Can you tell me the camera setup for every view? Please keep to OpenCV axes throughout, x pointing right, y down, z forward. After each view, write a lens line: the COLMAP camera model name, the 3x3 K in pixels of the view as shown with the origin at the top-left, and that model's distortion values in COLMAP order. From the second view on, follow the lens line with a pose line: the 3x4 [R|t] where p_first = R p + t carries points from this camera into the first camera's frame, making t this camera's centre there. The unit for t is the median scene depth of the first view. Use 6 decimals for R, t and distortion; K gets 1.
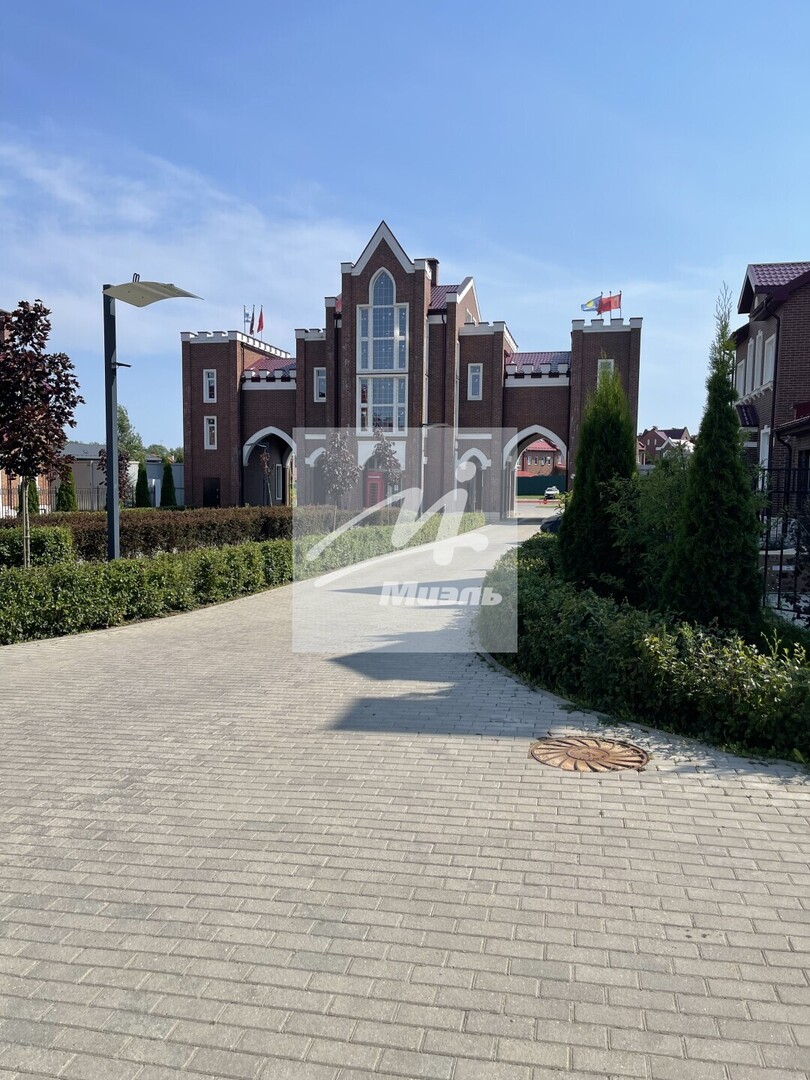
lens RADIAL K [[809.6, 0, 408.7], [0, 809.6, 538.0], [0, 0, 1]] dist [0.060816, -0.078780]
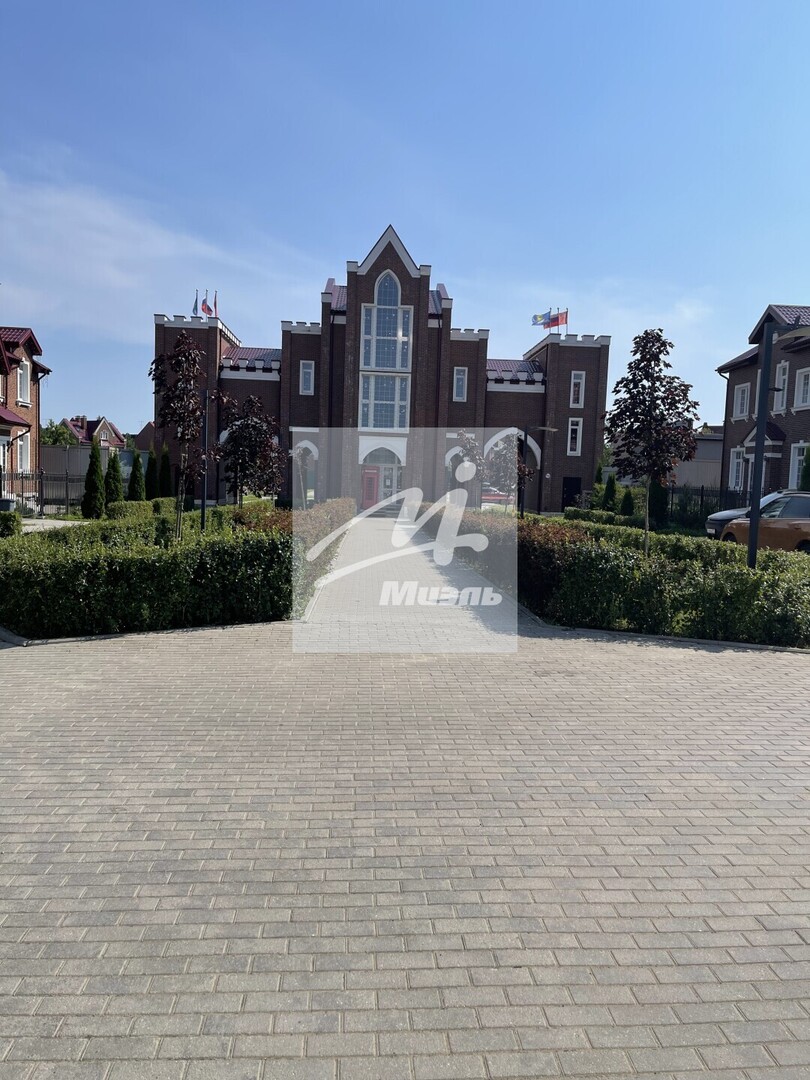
lens RADIAL K [[809.6, 0, 401.9], [0, 809.6, 536.1], [0, 0, 1]] dist [0.060816, -0.078780]
pose [[0.962374, 0.005917, 0.271663, -0.285089], [-0.007389, 0.999963, 0.004397, 0.002521], [-0.271627, -0.006239, 0.962382, -0.004951]]
